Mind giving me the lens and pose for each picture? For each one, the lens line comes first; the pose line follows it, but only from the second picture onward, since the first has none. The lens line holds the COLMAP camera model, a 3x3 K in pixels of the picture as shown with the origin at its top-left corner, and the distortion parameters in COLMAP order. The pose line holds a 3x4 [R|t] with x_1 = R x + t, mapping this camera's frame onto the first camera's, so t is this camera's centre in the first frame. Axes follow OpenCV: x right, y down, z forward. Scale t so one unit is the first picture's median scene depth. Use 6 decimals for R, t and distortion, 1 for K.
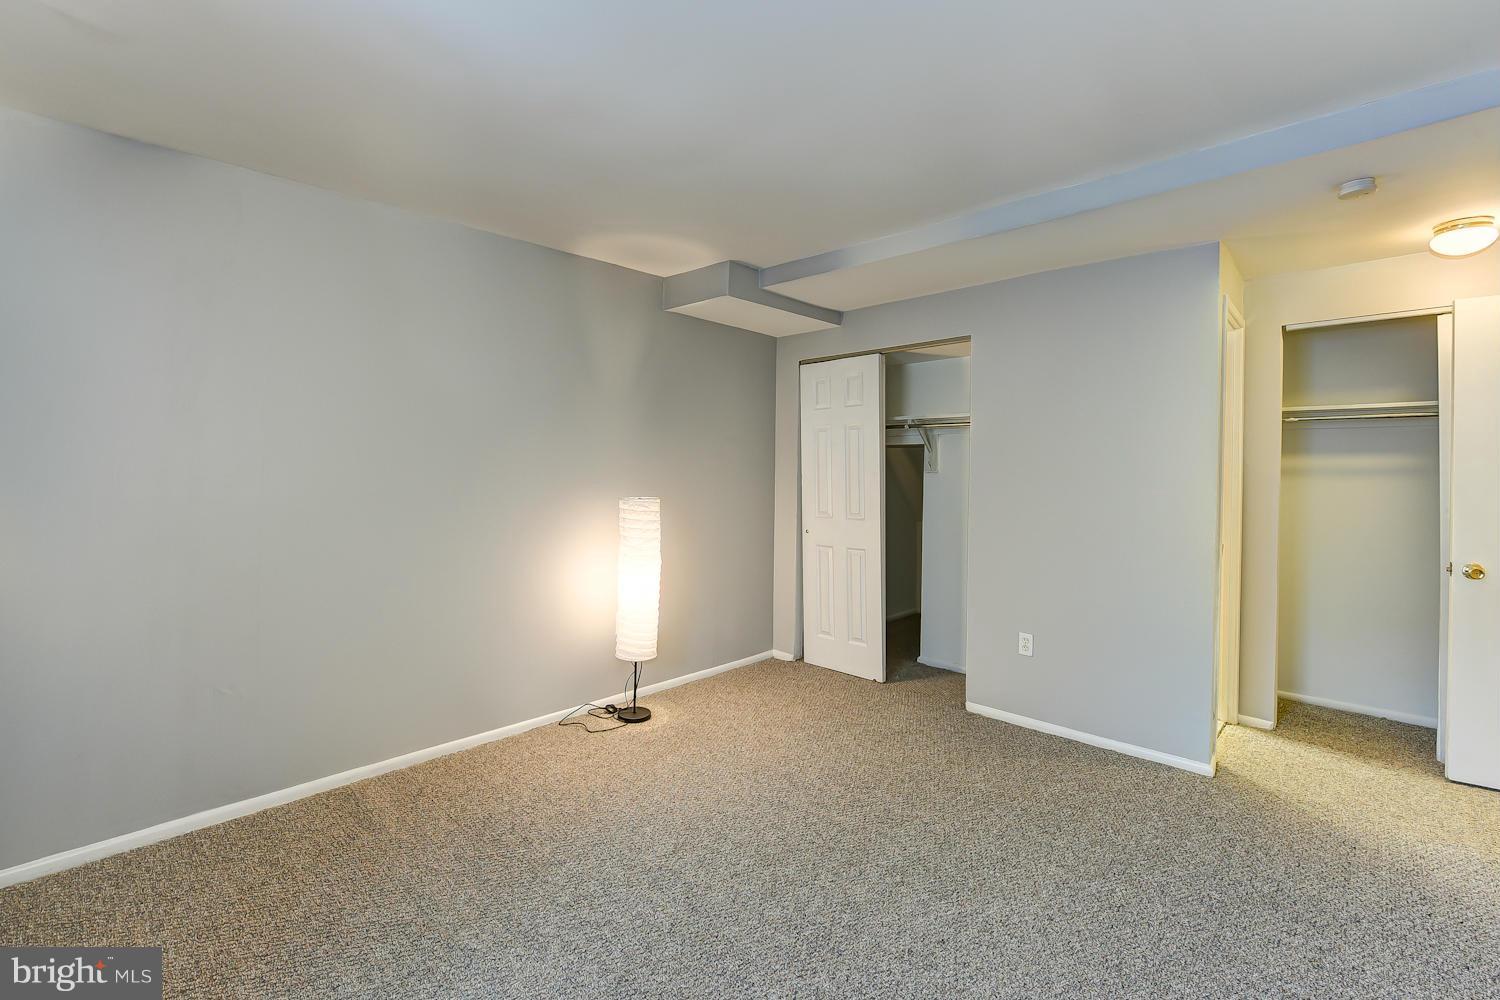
lens RADIAL K [[650.5, 0, 760.1], [0, 650.5, 477.2], [0, 0, 1]] dist [-0.011923, -0.000426]
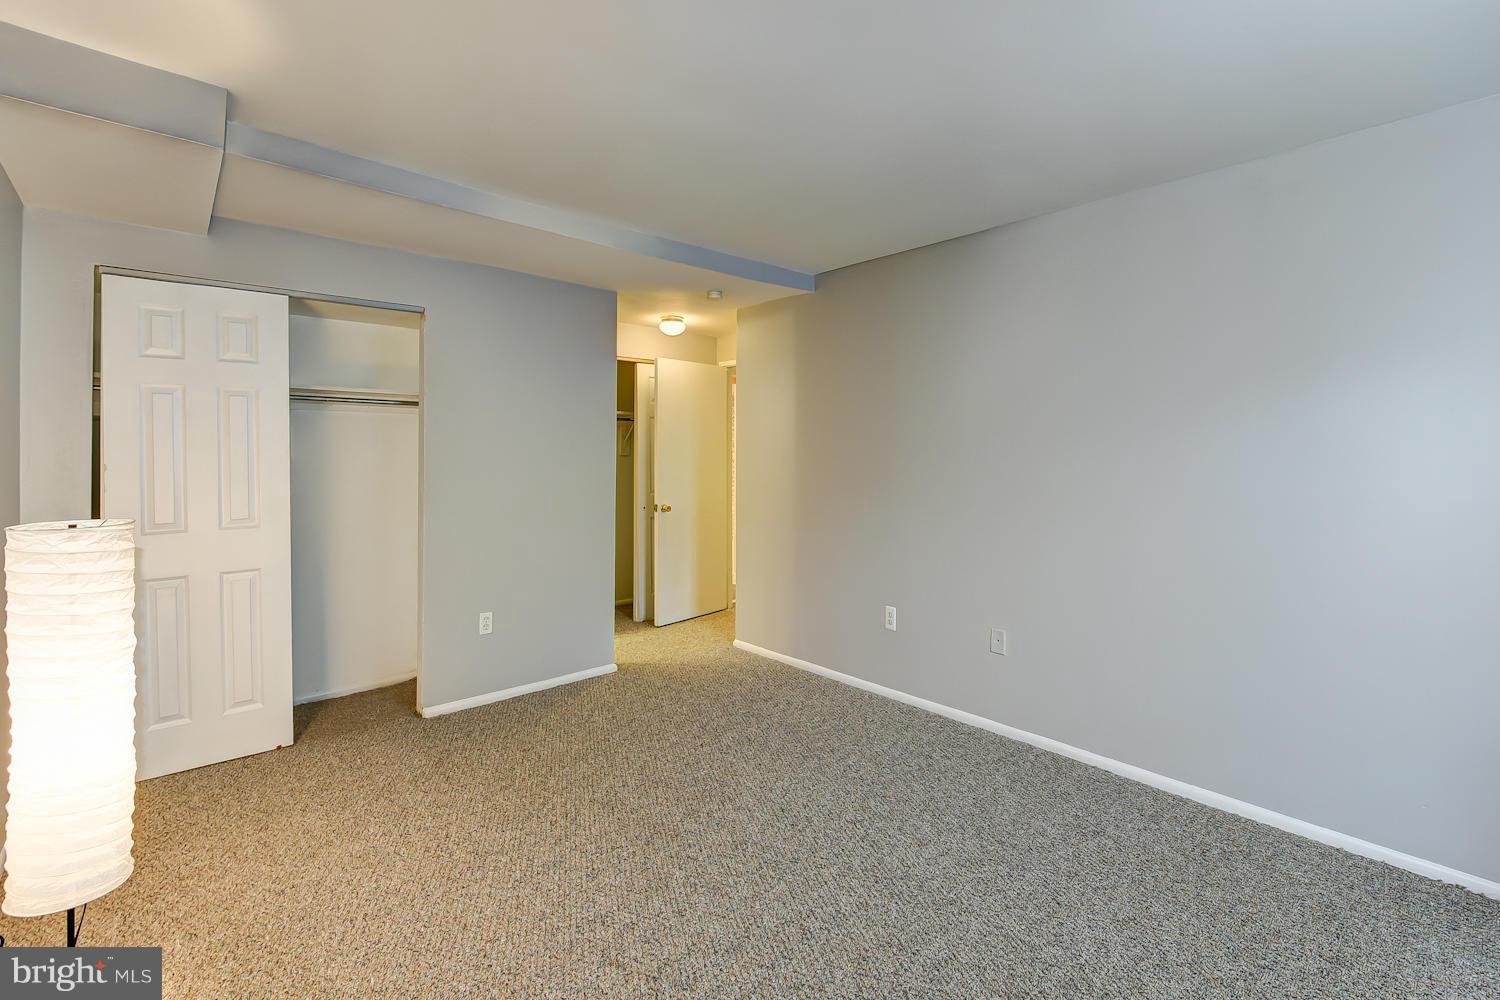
lens RADIAL K [[648.1, 0, 701.1], [0, 648.1, 451.5], [0, 0, 1]] dist [0.000216, -0.000169]
pose [[0.122457, -0.002812, 0.992470, -0.576558], [0.009905, 0.999950, 0.001611, -0.014126], [-0.992424, 0.009633, 0.122478, 0.536665]]
